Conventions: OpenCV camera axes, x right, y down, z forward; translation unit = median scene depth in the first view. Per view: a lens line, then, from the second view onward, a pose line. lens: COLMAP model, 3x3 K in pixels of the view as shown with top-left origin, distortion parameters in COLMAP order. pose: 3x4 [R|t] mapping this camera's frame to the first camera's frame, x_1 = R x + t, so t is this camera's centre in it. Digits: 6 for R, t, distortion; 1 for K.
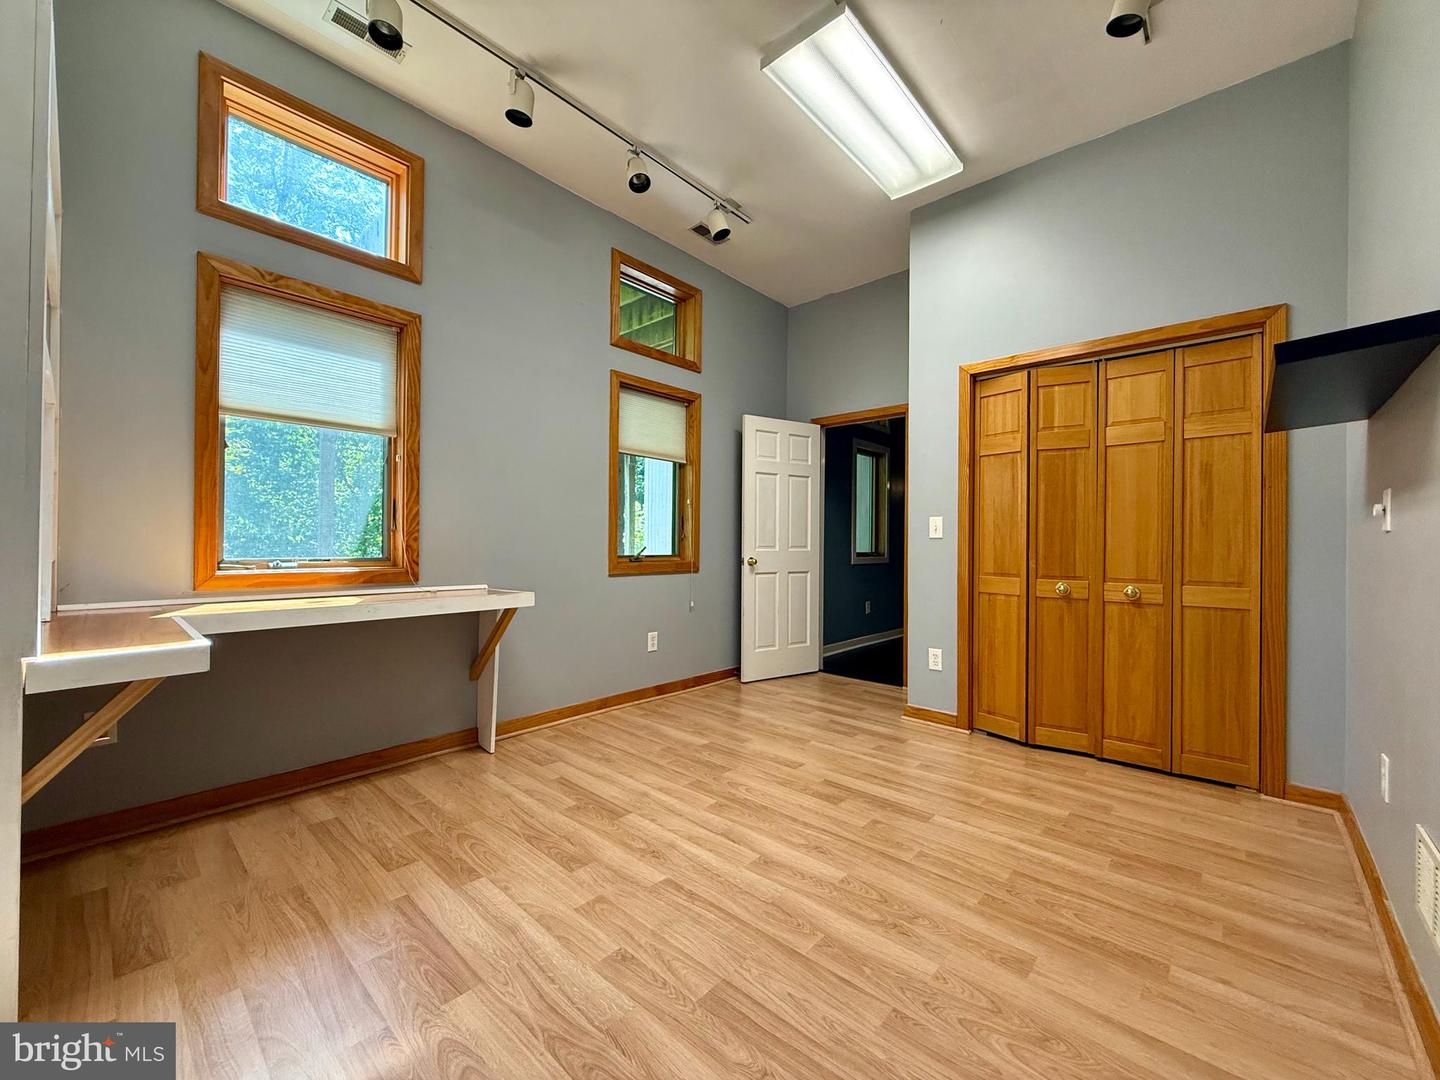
lens RADIAL K [[575.4, 0, 718.4], [0, 575.4, 540.7], [0, 0, 1]] dist [0.001338, 0.000133]
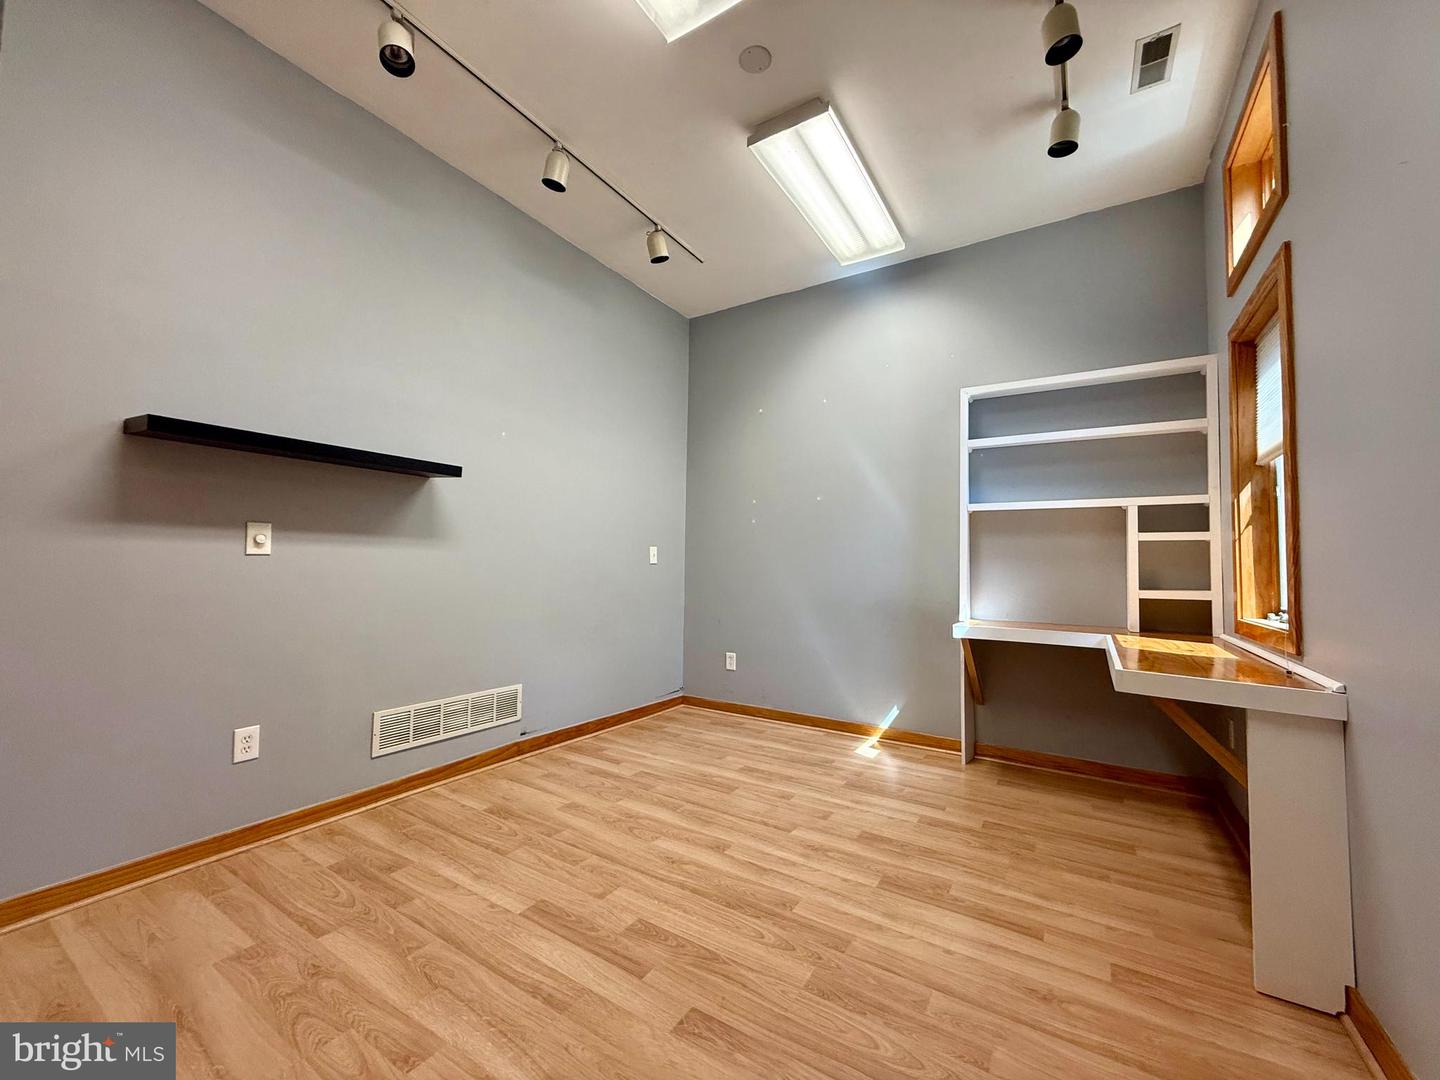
lens RADIAL K [[575.4, 0, 719.9], [0, 575.4, 538.7], [0, 0, 1]] dist [0.001338, 0.000133]
pose [[-0.984387, -0.036894, -0.172107, 0.282918], [-0.027784, 0.998097, -0.055044, -0.007397], [0.173810, -0.049402, -0.983539, 2.029745]]
